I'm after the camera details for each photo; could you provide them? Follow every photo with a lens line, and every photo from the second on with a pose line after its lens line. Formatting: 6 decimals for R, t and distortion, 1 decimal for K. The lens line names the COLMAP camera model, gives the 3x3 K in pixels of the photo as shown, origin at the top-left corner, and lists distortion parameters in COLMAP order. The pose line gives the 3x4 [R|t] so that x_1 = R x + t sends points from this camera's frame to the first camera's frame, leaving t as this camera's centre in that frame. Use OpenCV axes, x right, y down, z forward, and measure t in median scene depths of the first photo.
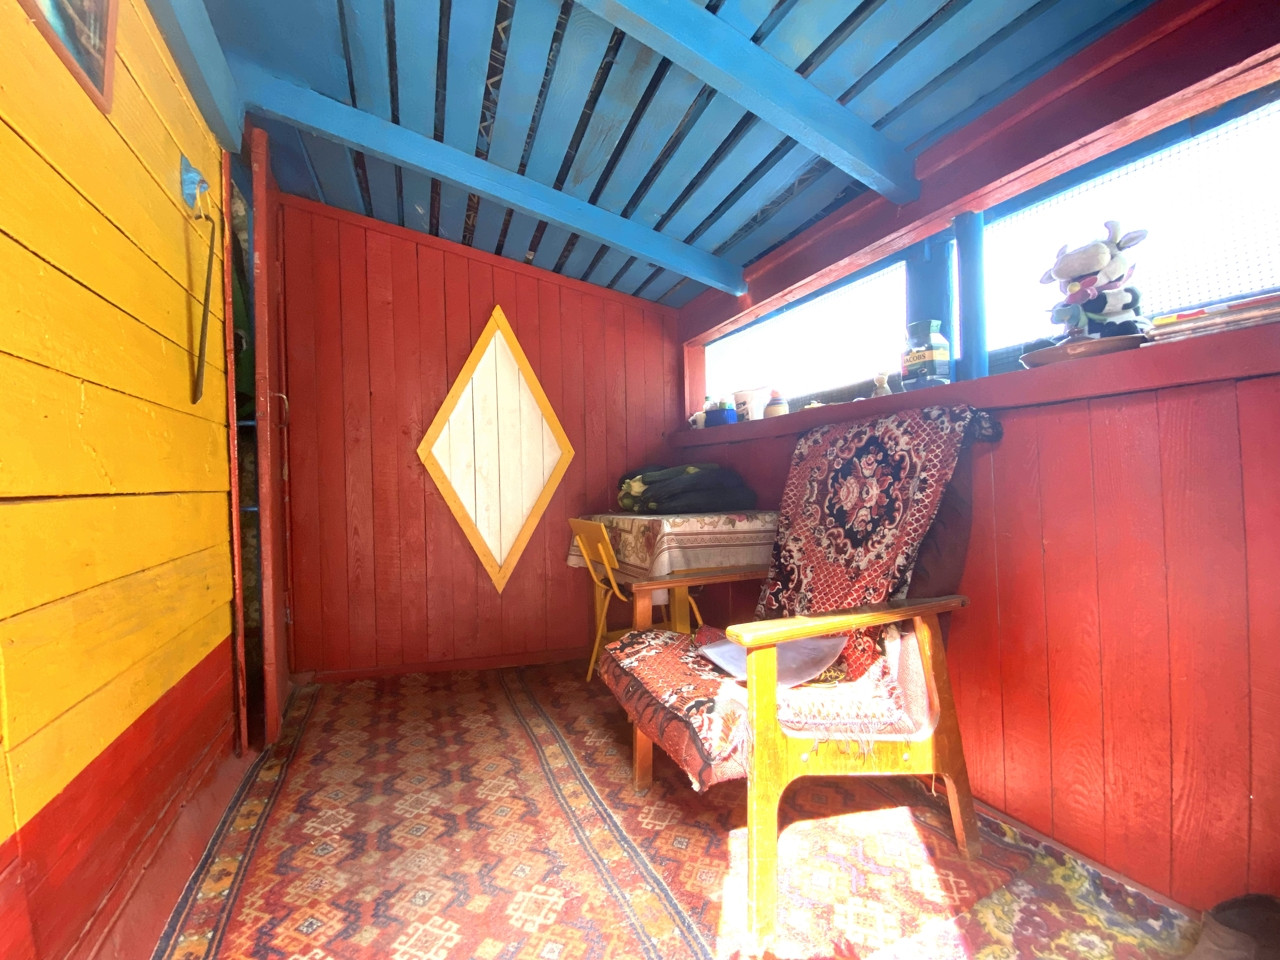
lens RADIAL K [[509.0, 0, 634.4], [0, 509.0, 483.2], [0, 0, 1]] dist [-0.002772, -0.000602]
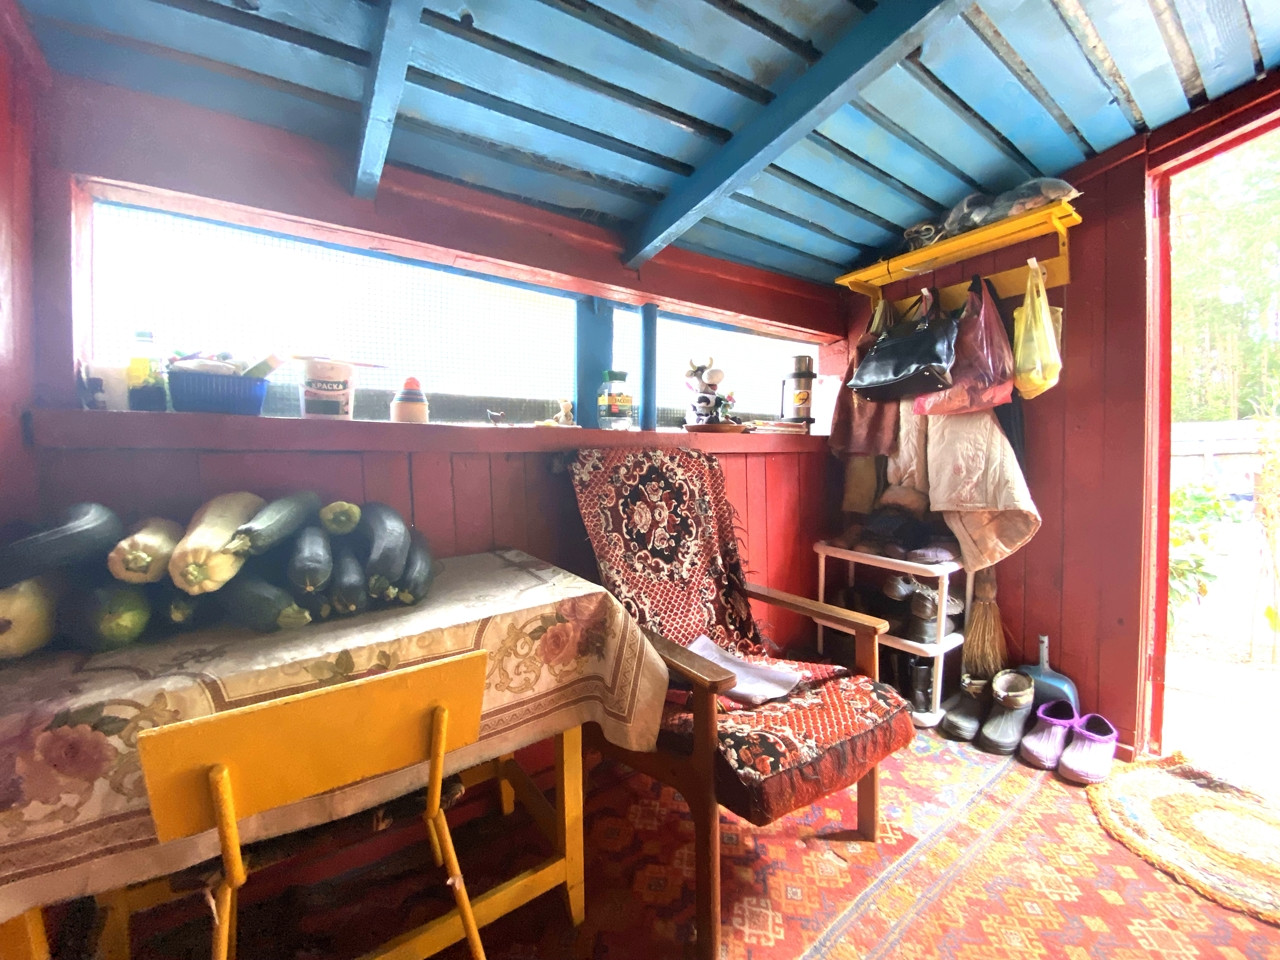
lens RADIAL K [[509.0, 0, 633.0], [0, 509.0, 470.3], [0, 0, 1]] dist [-0.002772, -0.000602]
pose [[-0.181009, -0.029322, 0.983044, -0.686083], [0.008218, 0.999475, 0.031325, -0.122112], [-0.983447, 0.013748, -0.180673, 1.272625]]
